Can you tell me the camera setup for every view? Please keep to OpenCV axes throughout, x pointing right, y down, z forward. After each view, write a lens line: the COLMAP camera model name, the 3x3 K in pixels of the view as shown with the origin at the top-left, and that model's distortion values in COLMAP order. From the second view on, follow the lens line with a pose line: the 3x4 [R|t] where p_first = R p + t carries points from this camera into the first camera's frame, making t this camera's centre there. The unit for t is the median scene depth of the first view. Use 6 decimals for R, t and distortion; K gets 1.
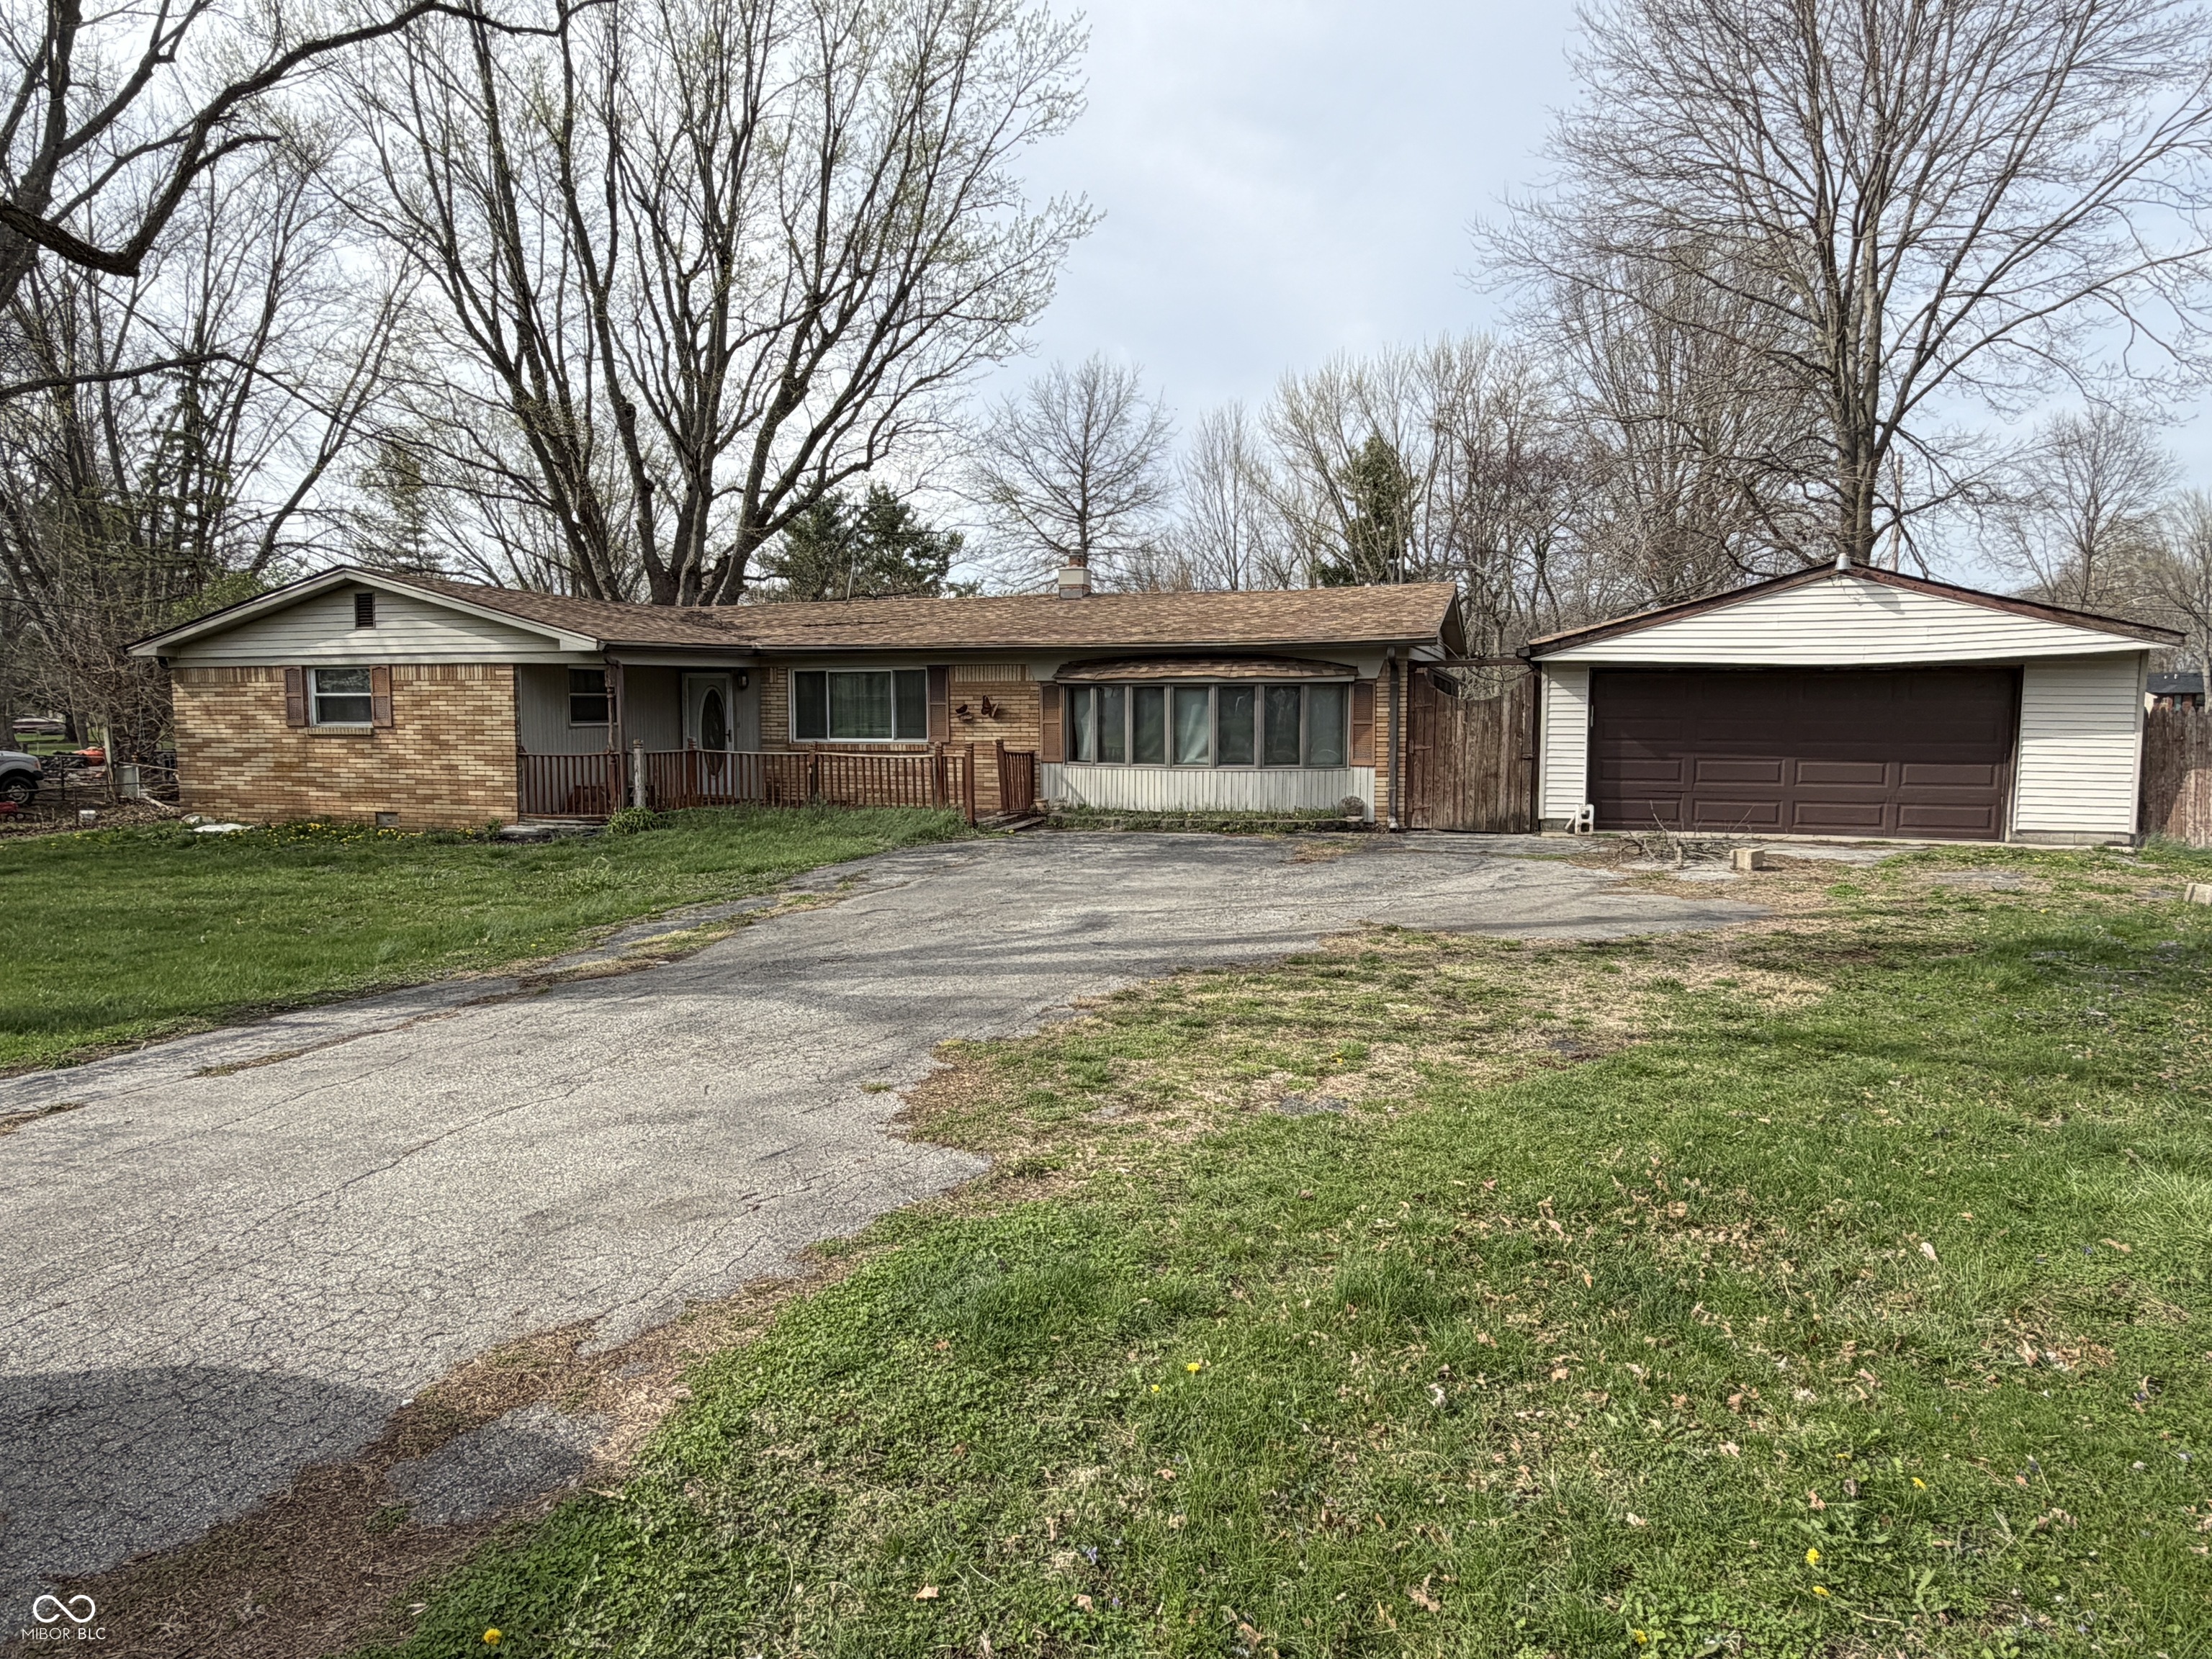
lens RADIAL K [[1346.9, 0, 1117.7], [0, 1346.9, 857.8], [0, 0, 1]] dist [-0.018074, 0.006856]
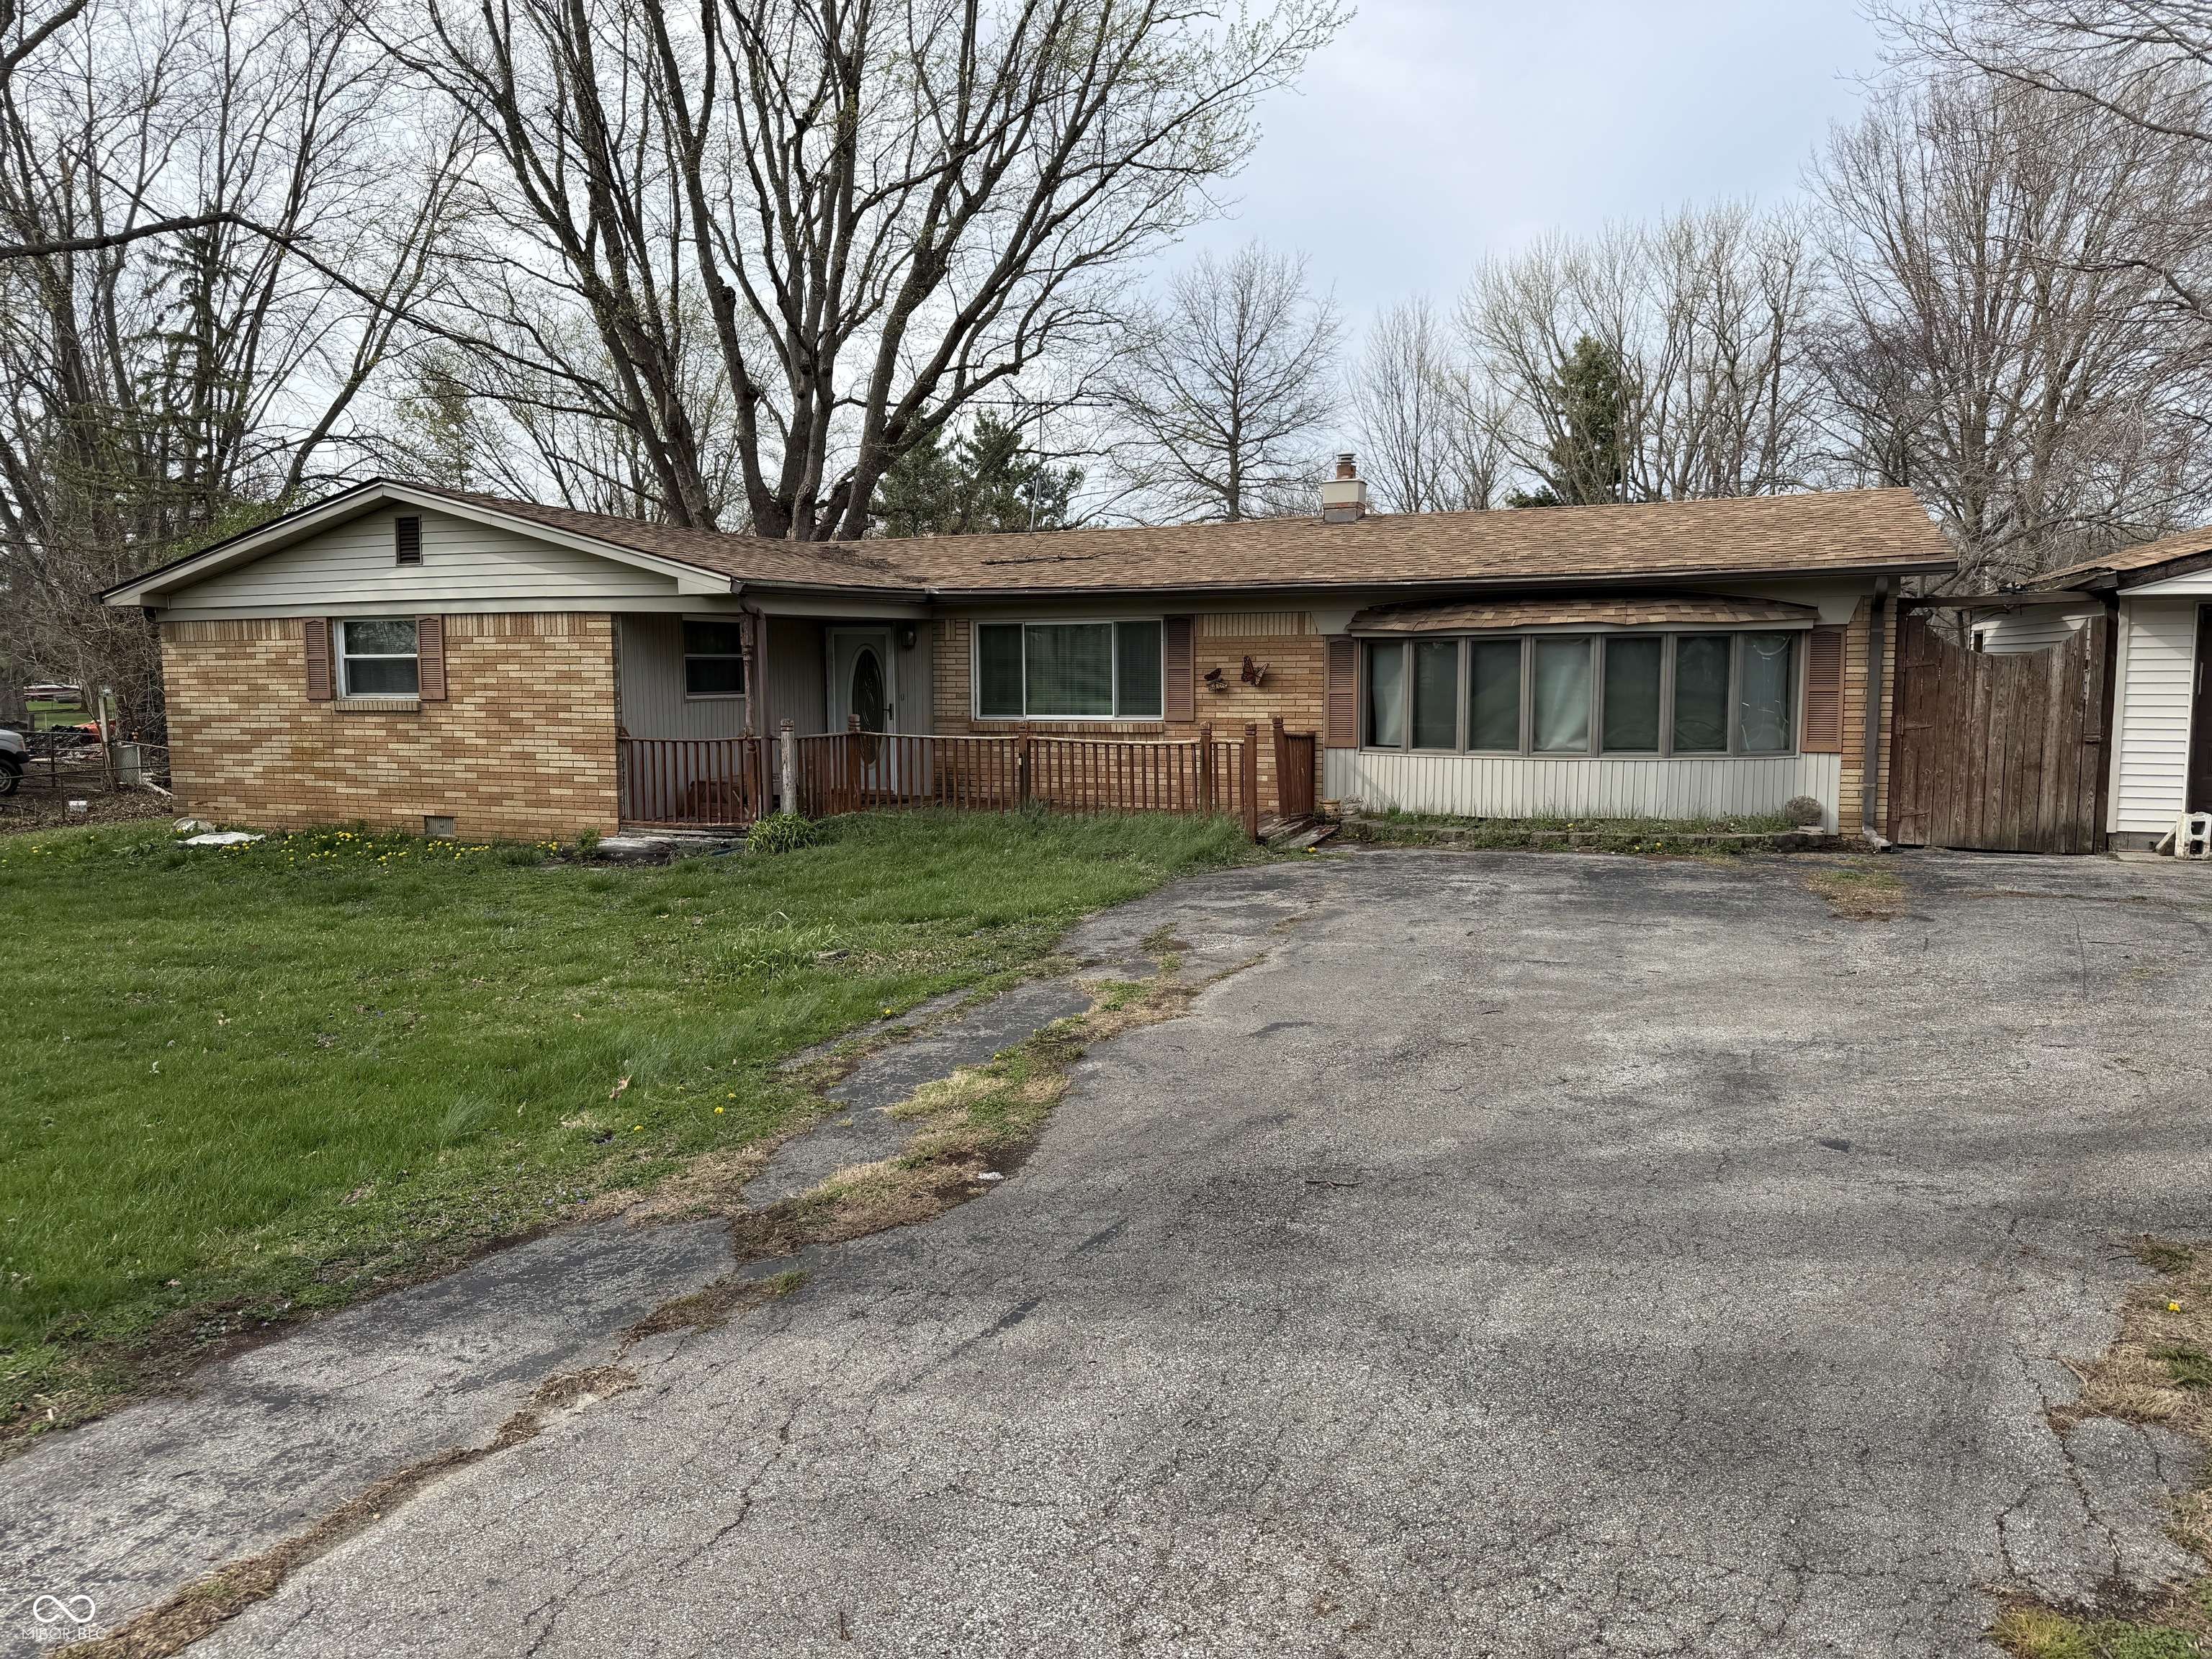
lens RADIAL K [[1548.0, 0, 1129.2], [0, 1548.0, 866.7], [0, 0, 1]] dist [0.025892, -0.045250]
pose [[0.997061, 0.004369, -0.076486, -0.092379], [-0.003197, 0.999876, 0.015442, -0.018579], [0.076544, -0.015152, 0.996951, 0.160550]]
